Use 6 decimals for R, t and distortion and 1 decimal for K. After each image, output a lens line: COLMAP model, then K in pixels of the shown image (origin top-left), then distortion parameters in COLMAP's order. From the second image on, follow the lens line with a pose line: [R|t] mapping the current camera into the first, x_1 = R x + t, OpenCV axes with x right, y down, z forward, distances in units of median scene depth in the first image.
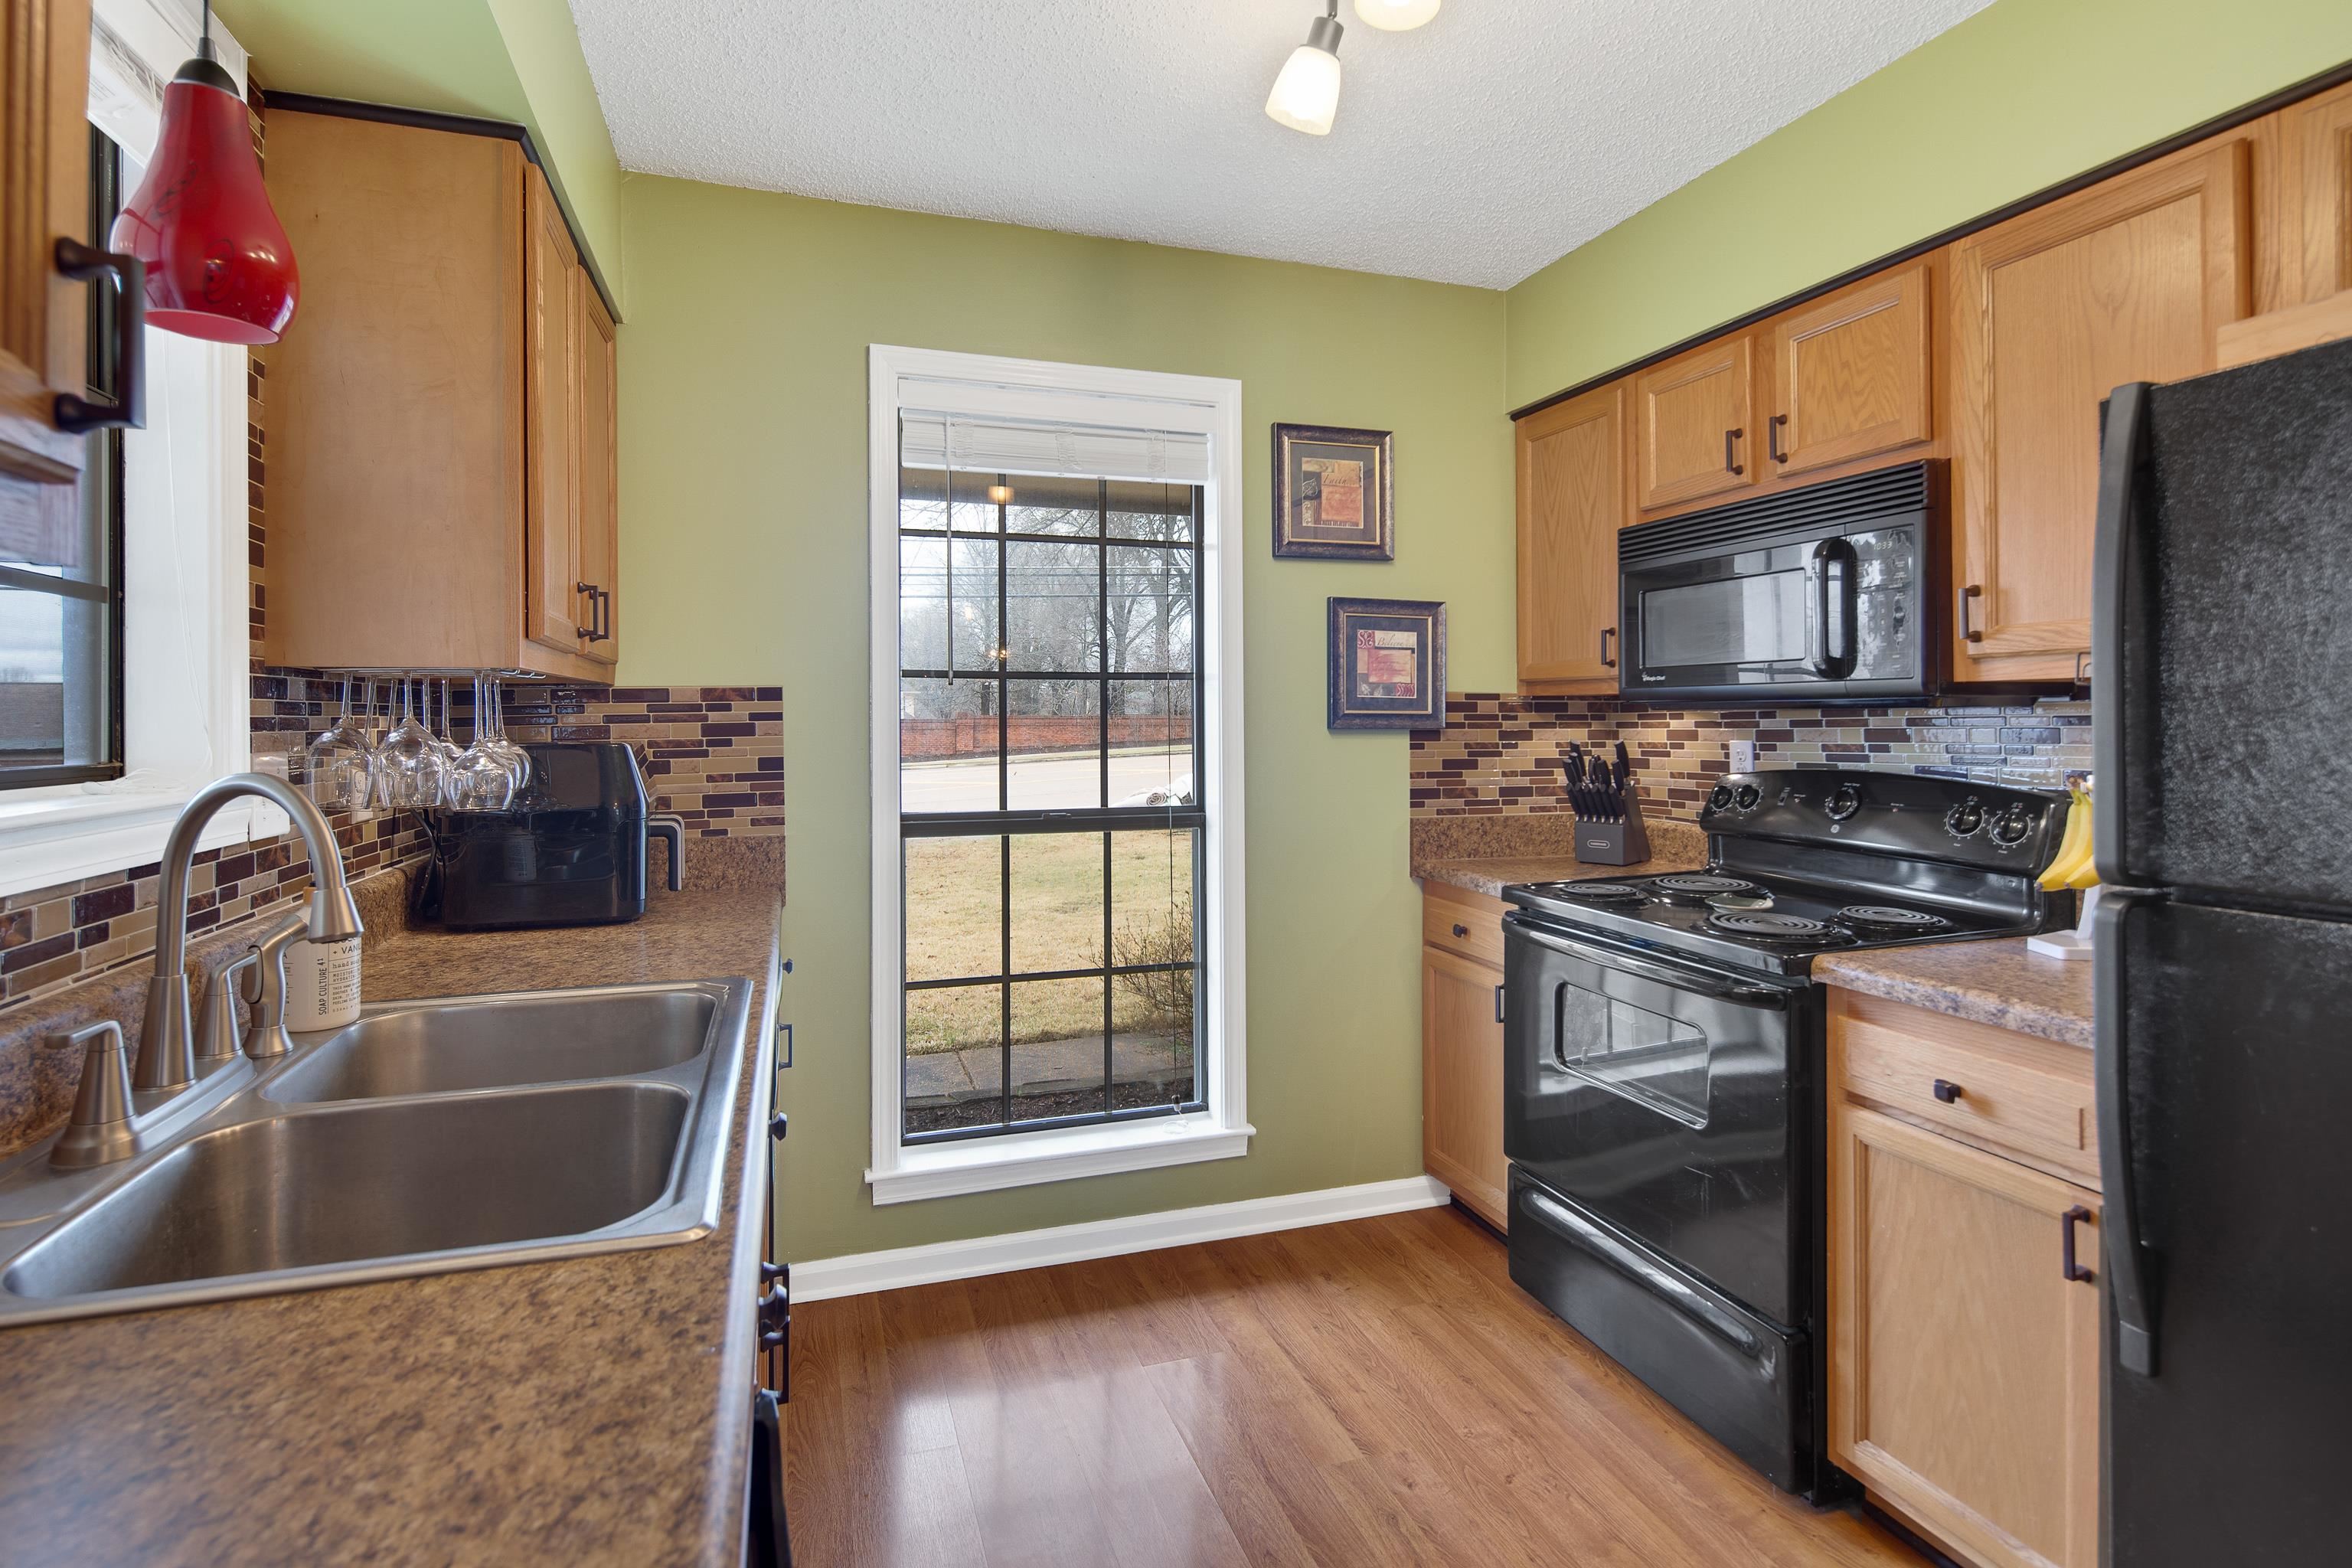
lens RADIAL K [[1143.4, 0, 1153.1], [0, 1143.4, 715.4], [0, 0, 1]] dist [0.000102, -0.000845]
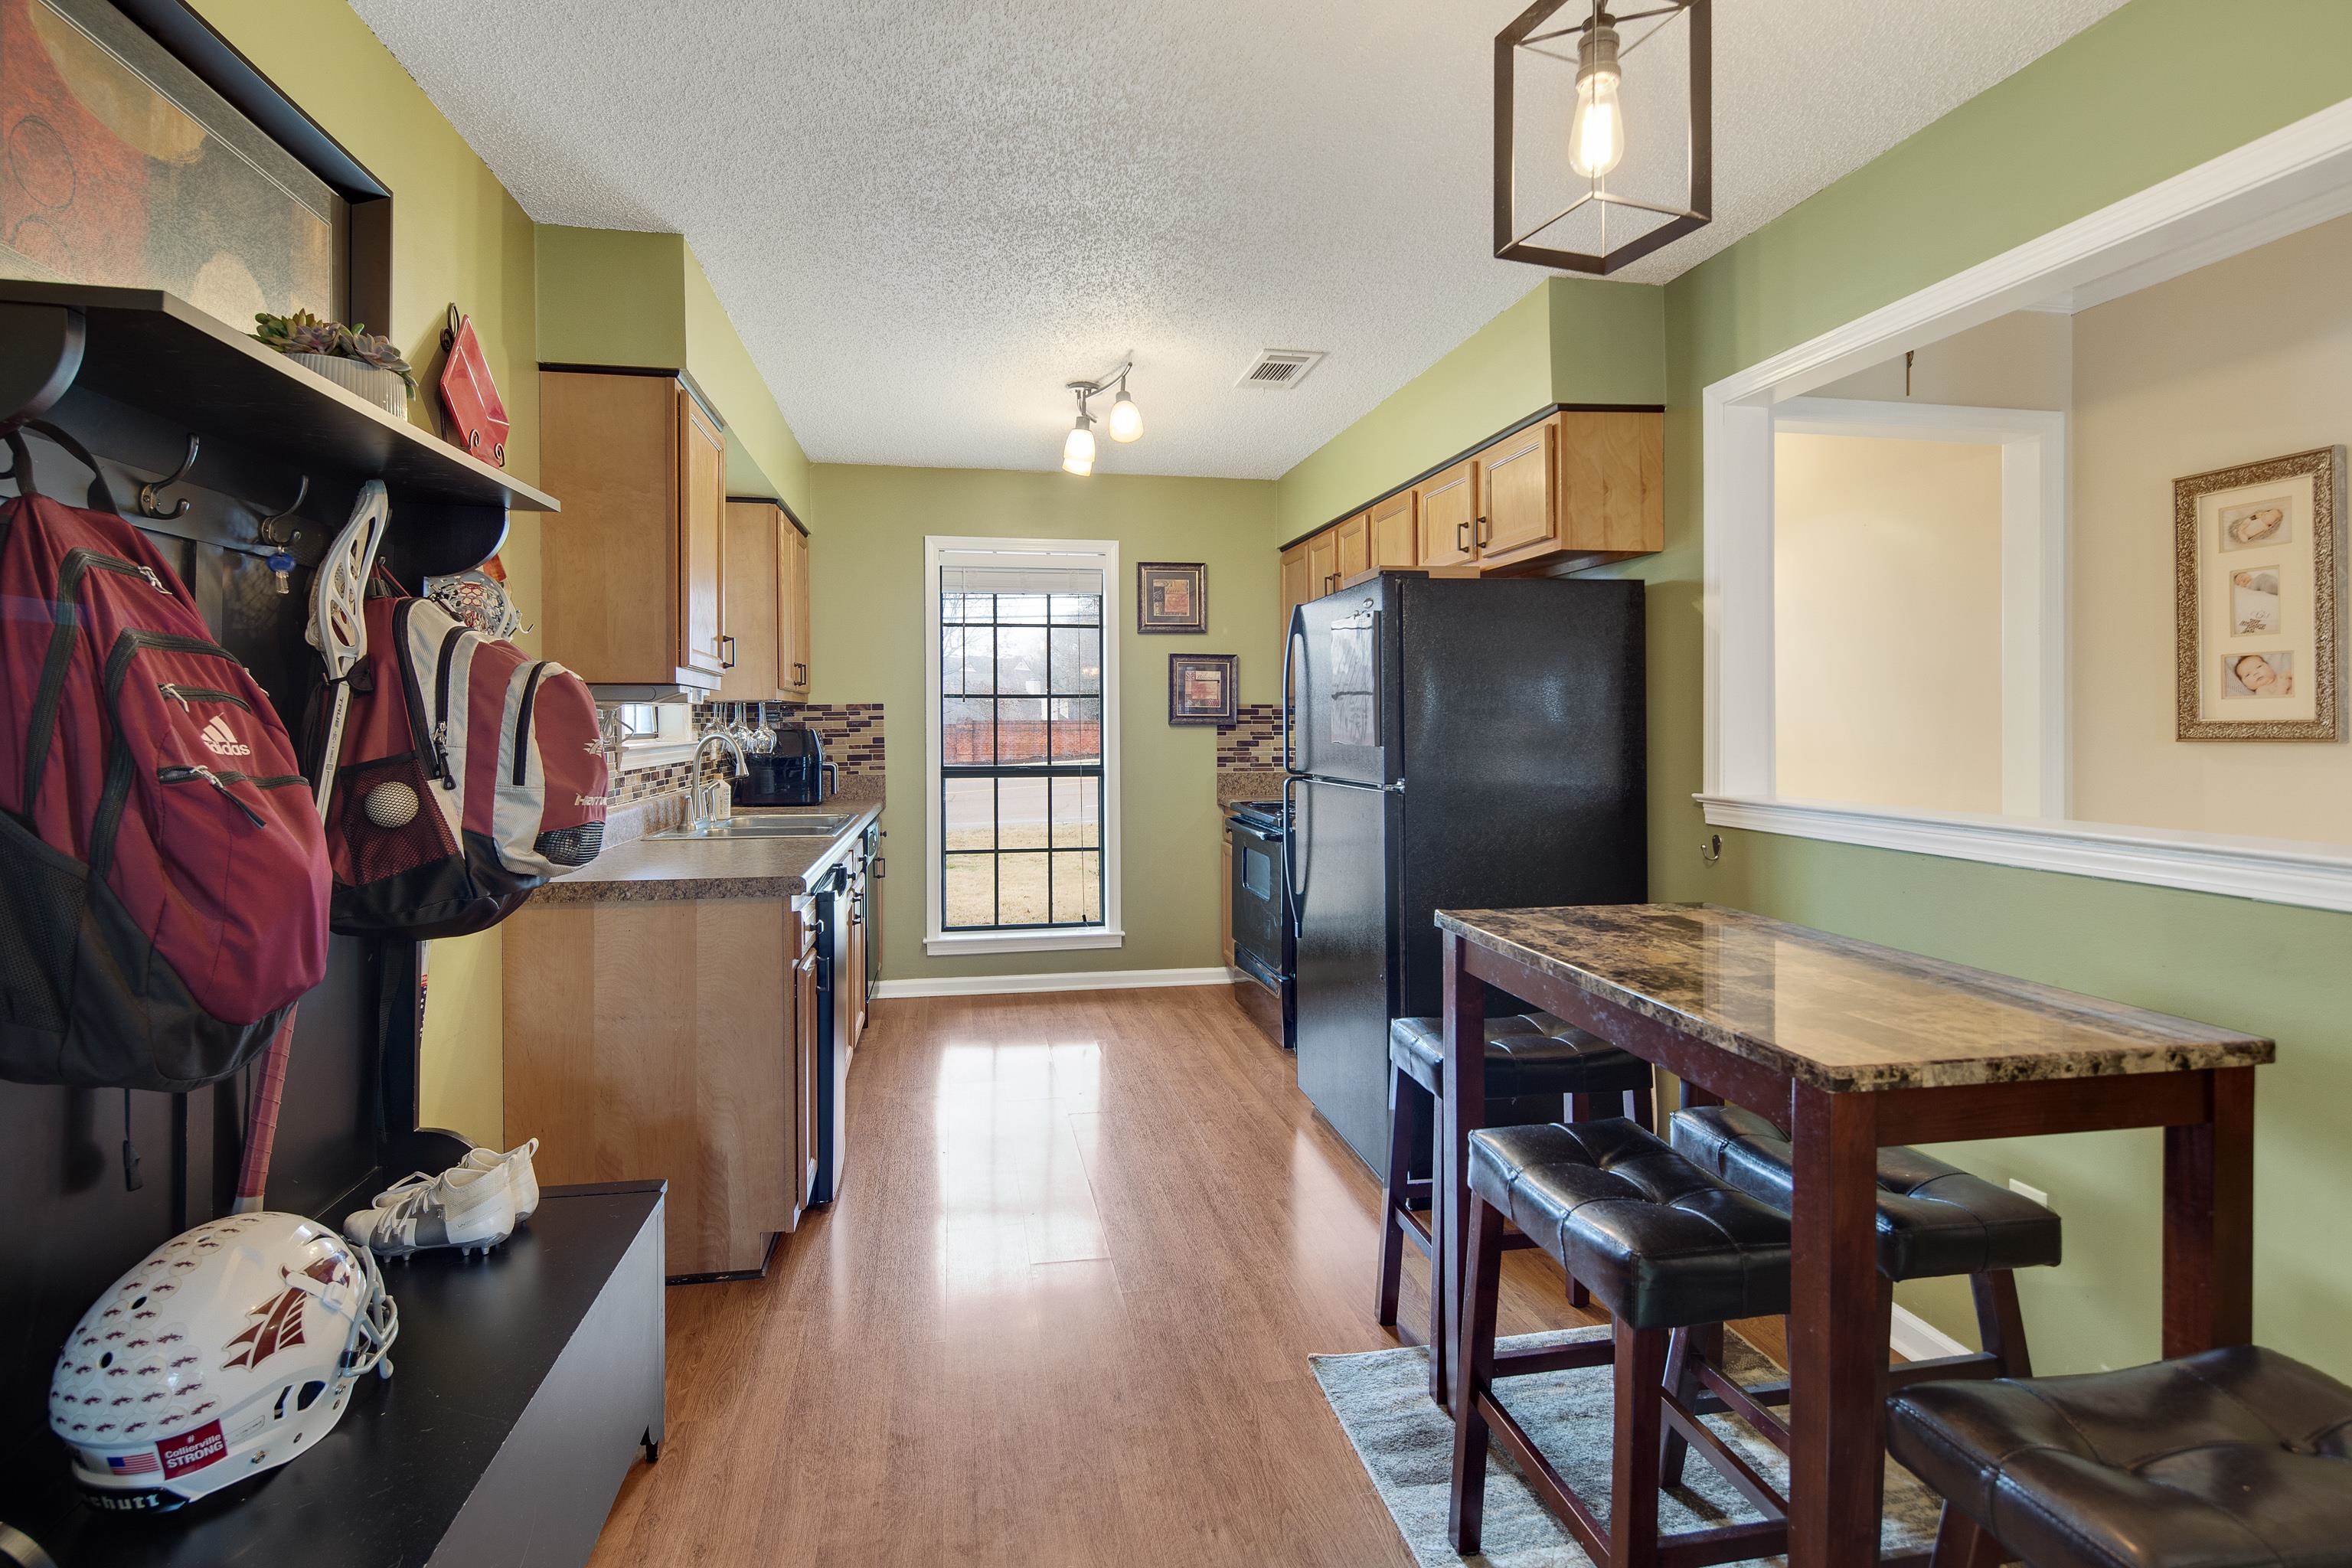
lens RADIAL K [[1143.4, 0, 1138.5], [0, 1143.4, 720.2], [0, 0, 1]] dist [0.000102, -0.000845]
pose [[0.988820, -0.002024, -0.149098, 0.387476], [0.002004, 0.999998, -0.000285, 0.006235], [0.149098, -0.000017, 0.988822, -0.862371]]
